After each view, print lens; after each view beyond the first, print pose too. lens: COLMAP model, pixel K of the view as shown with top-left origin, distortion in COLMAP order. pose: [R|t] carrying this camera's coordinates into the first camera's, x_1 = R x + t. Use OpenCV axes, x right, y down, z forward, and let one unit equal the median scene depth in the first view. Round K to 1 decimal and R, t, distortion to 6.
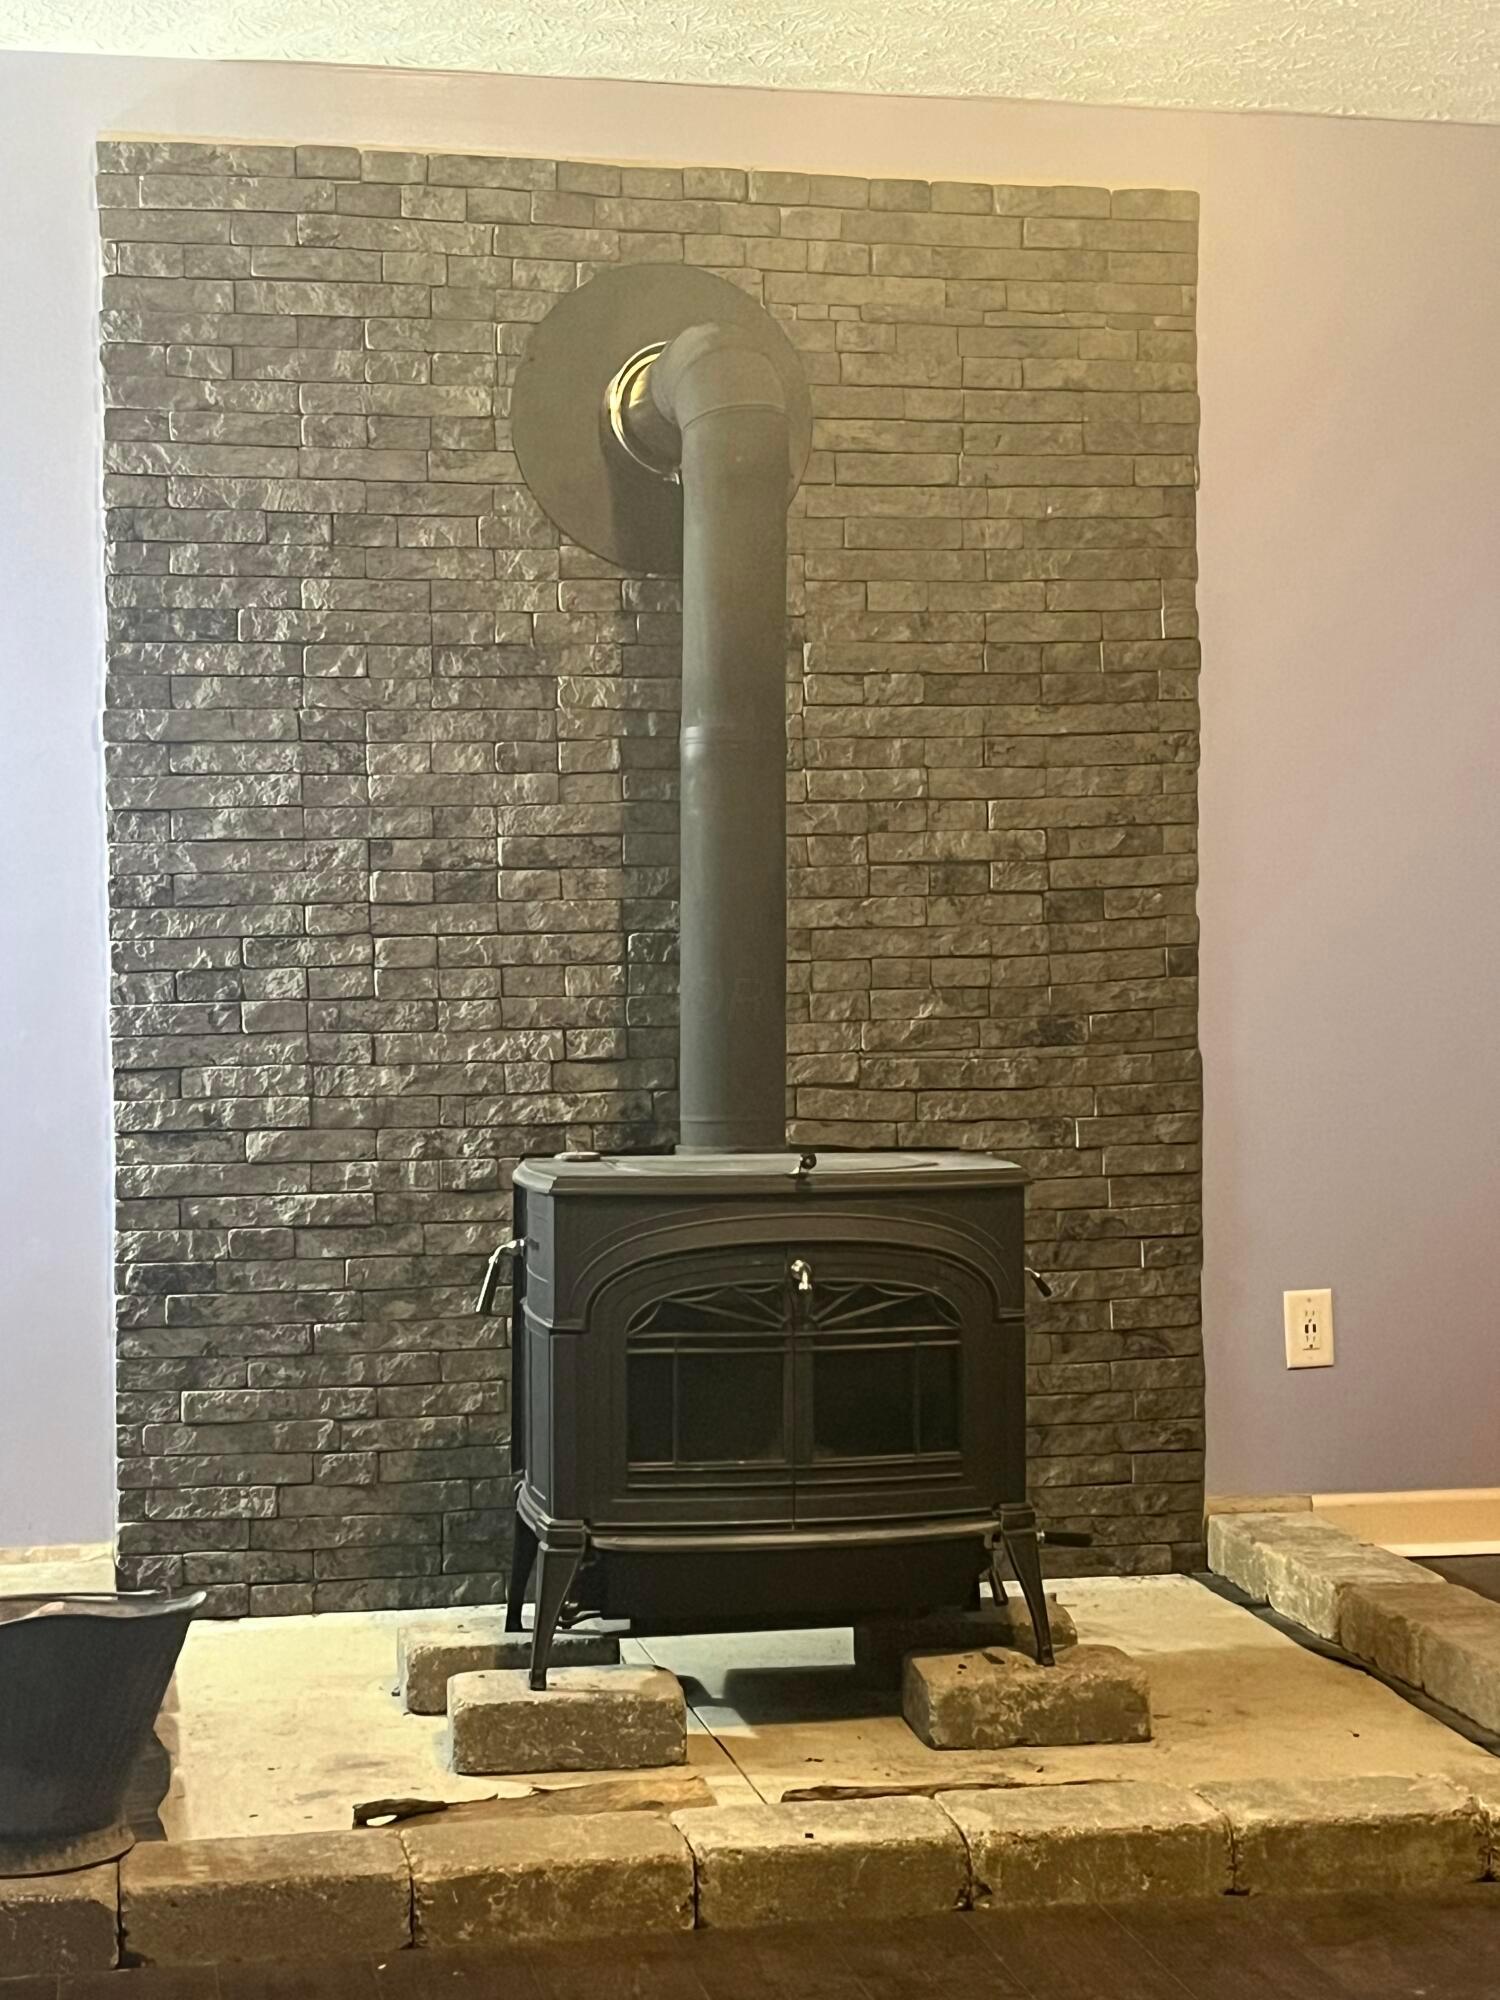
lens RADIAL K [[3164.6, 0, 747.7], [0, 3164.6, 1007.6], [0, 0, 1]] dist [0.080069, 0.000000]
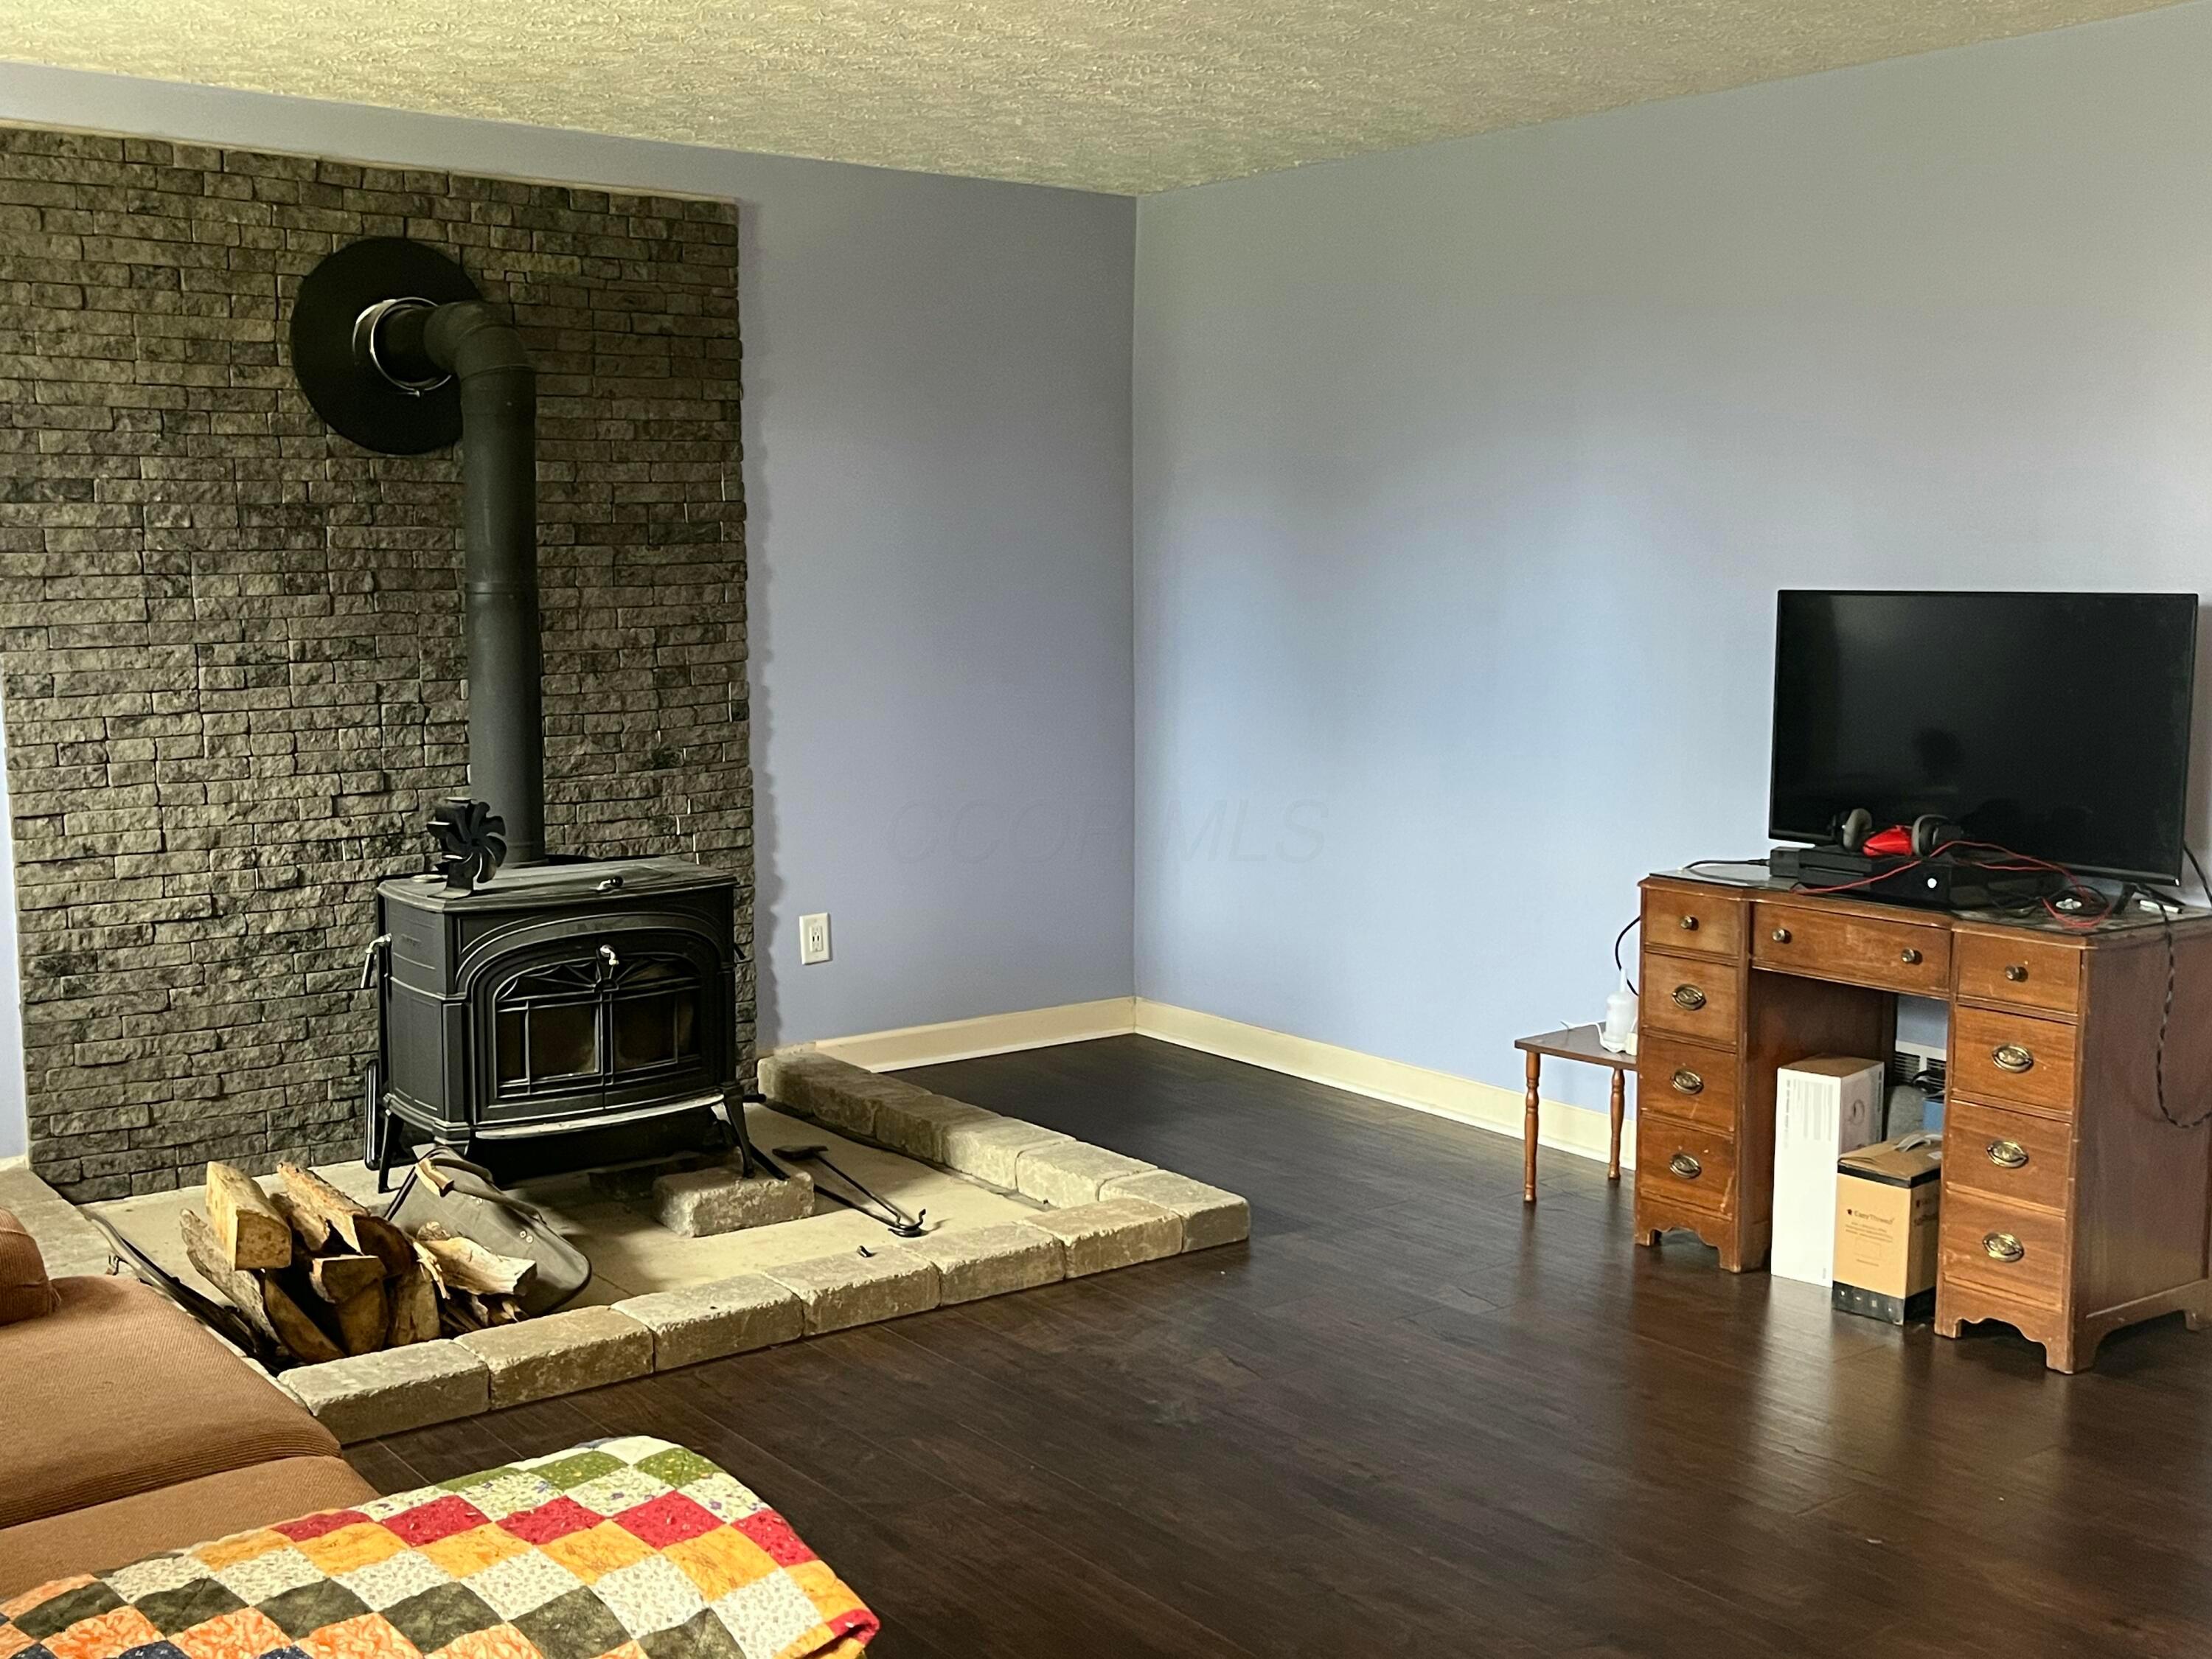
lens RADIAL K [[2340.4, 0, 1107.9], [0, 2340.4, 817.0], [0, 0, 1]] dist [-0.012704, 0.000000]
pose [[0.894303, -0.044146, 0.445279, -0.221214], [0.001246, 0.995363, 0.096181, -0.075610], [-0.447460, -0.085460, 0.890211, -0.106108]]
